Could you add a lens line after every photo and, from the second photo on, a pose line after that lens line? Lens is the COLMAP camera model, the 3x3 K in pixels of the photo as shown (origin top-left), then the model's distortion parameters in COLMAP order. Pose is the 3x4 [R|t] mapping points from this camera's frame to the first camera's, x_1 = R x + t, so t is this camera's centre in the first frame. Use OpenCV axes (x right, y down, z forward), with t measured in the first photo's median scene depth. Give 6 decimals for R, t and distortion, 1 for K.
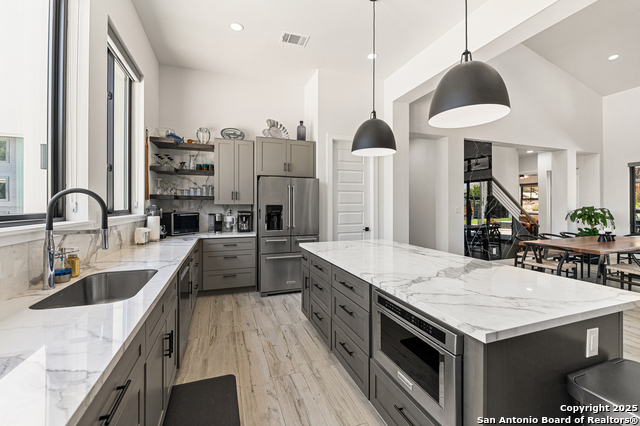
lens RADIAL K [[268.2, 0, 320.9], [0, 268.2, 207.3], [0, 0, 1]] dist [0.002011, -0.001415]
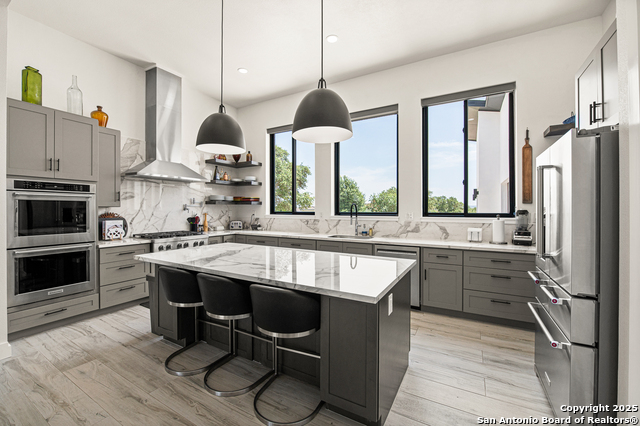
lens RADIAL K [[268.2, 0, 317.7], [0, 268.2, 211.9], [0, 0, 1]] dist [0.002011, -0.001415]
pose [[-0.768422, 0.003654, -0.639932, 0.339453], [-0.001777, 0.999968, 0.007845, -0.003908], [0.639940, 0.007165, -0.768391, 0.776284]]
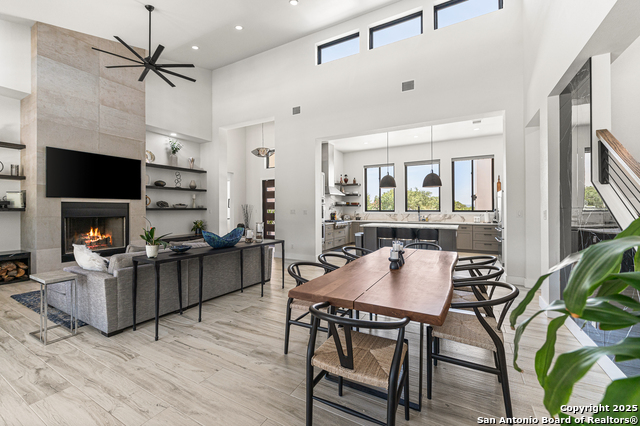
lens RADIAL K [[268.2, 0, 315.9], [0, 268.2, 208.1], [0, 0, 1]] dist [0.002011, -0.001415]
pose [[-0.751879, -0.002282, -0.659297, 1.282969], [0.002816, 0.999974, -0.006672, 0.000433], [0.659295, -0.006873, -0.751853, 1.052246]]
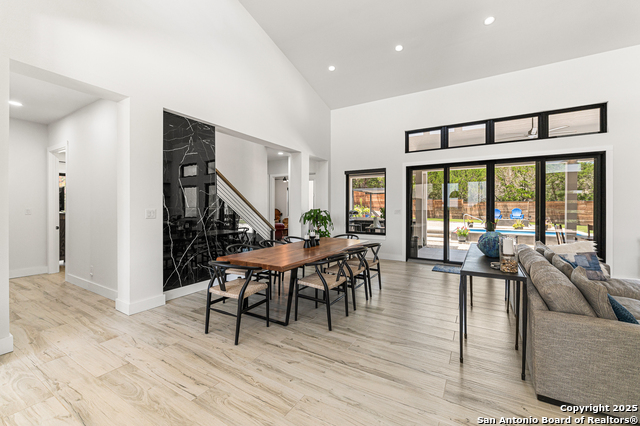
lens RADIAL K [[268.2, 0, 318.5], [0, 268.2, 210.7], [0, 0, 1]] dist [0.002011, -0.001415]
pose [[0.777574, -0.000884, 0.628791, 0.392528], [-0.002626, 0.999986, 0.004653, -0.000731], [-0.628786, -0.005269, 0.777560, 0.208864]]
